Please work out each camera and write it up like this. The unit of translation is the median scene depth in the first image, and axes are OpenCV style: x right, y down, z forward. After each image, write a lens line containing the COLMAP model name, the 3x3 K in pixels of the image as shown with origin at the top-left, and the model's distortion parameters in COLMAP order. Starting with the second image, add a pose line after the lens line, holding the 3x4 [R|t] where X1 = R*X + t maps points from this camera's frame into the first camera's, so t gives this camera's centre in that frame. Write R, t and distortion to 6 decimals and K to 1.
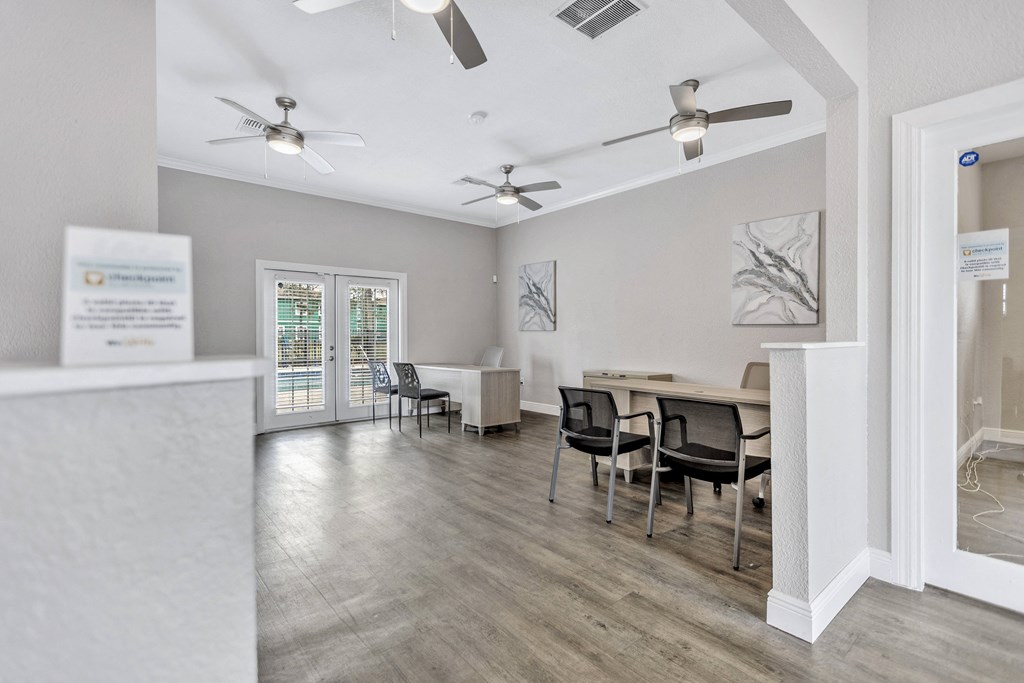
lens RADIAL K [[465.8, 0, 512.0], [0, 465.8, 341.5], [0, 0, 1]] dist [-0.000809, 0.000130]
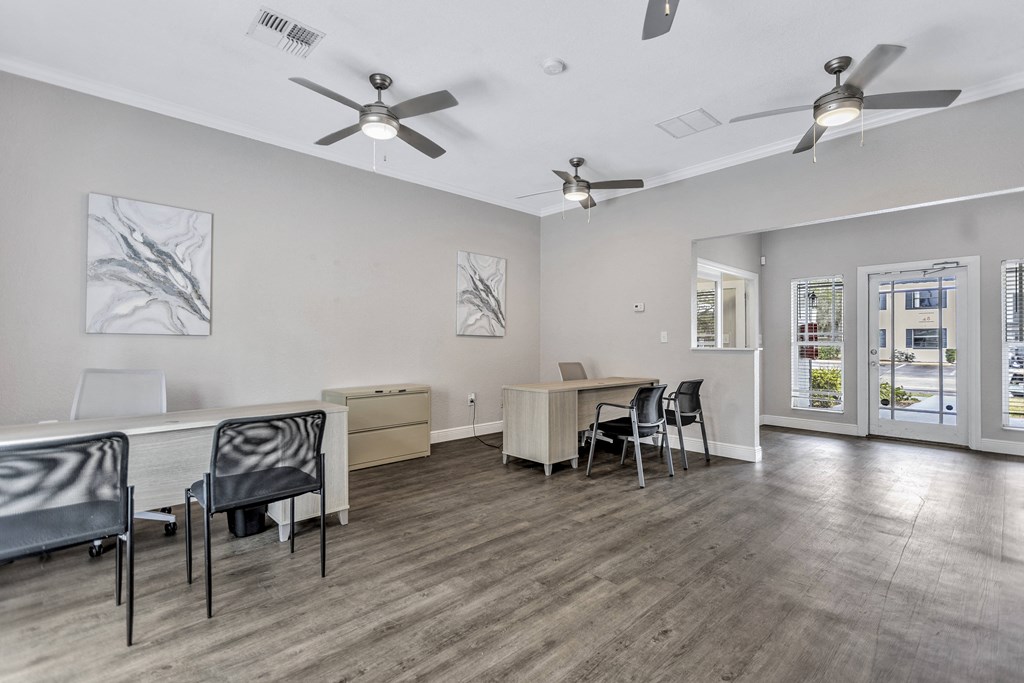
lens RADIAL K [[465.8, 0, 512.0], [0, 465.8, 341.5], [0, 0, 1]] dist [-0.000809, 0.000130]
pose [[-0.050242, 0.011745, 0.998668, -0.722936], [0.015652, 0.999817, -0.010971, -0.004990], [-0.998614, 0.015080, -0.050416, 0.951898]]
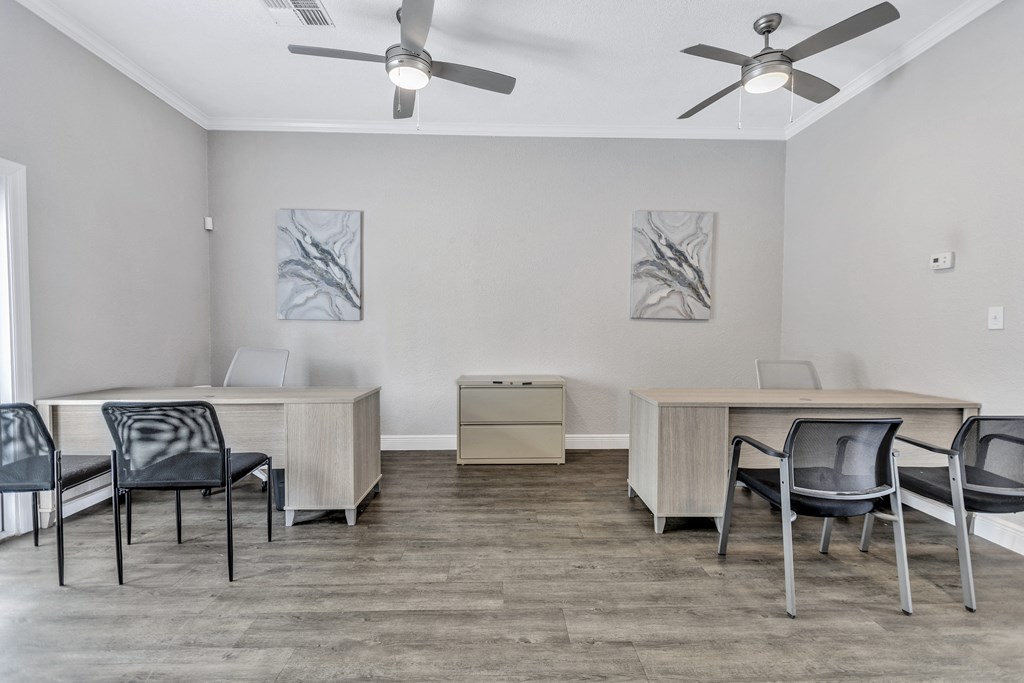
lens RADIAL K [[456.3, 0, 512.0], [0, 456.3, 341.5], [0, 0, 1]] dist [0.002366, -0.000064]
pose [[0.622208, -0.013518, 0.782736, -0.395619], [0.002852, 0.999883, 0.015001, -0.004361], [-0.782847, -0.007101, 0.622174, 0.641005]]
